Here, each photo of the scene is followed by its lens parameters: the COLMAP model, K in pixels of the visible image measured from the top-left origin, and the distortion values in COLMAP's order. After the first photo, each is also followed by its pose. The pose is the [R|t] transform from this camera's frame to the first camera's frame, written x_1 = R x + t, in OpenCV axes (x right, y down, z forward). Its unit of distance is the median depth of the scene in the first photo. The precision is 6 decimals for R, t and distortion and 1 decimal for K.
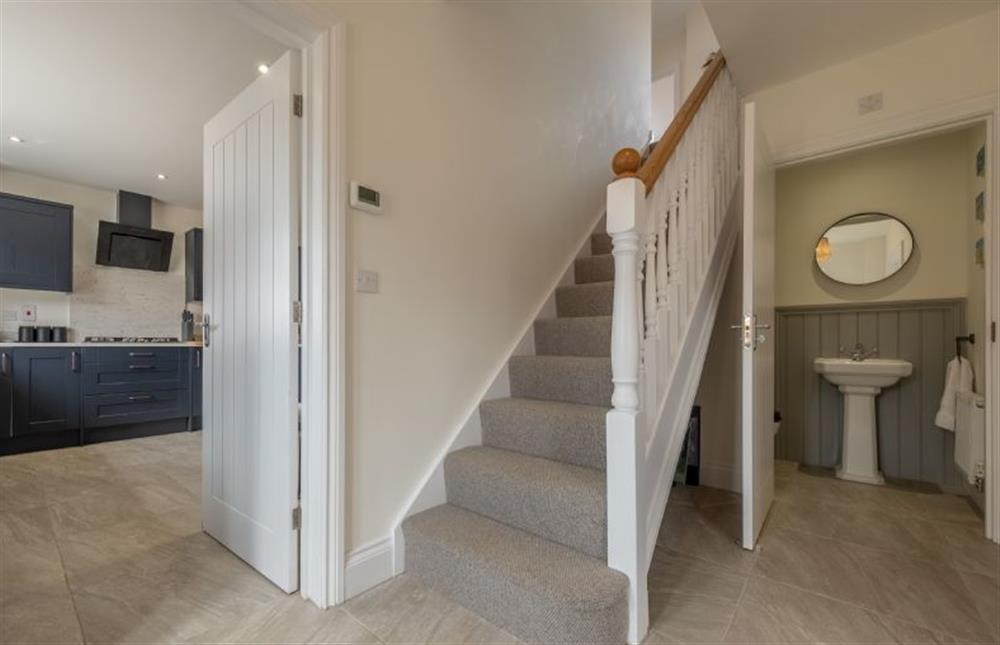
lens RADIAL K [[411.4, 0, 464.3], [0, 411.4, 342.5], [0, 0, 1]] dist [-0.000074, 0.000124]
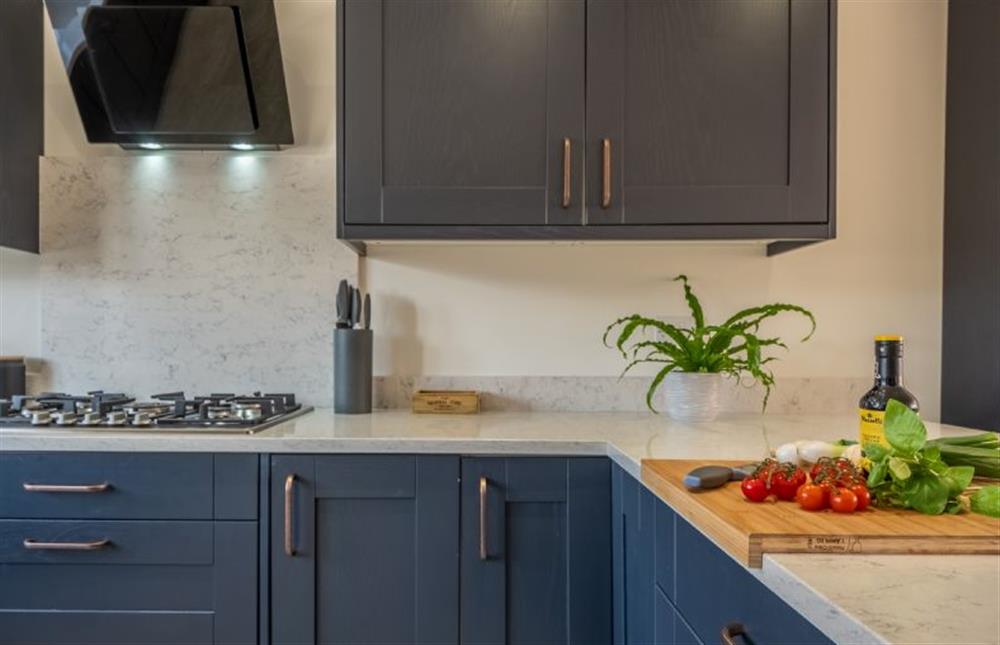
lens RADIAL K [[612.1, 0, 471.9], [0, 612.1, 351.7], [0, 0, 1]] dist [-0.000201, -0.004534]
pose [[0.665330, -0.001380, -0.746548, -0.411627], [-0.000428, 0.999997, -0.002230, -0.042622], [0.746549, 0.001803, 0.665328, 0.965639]]
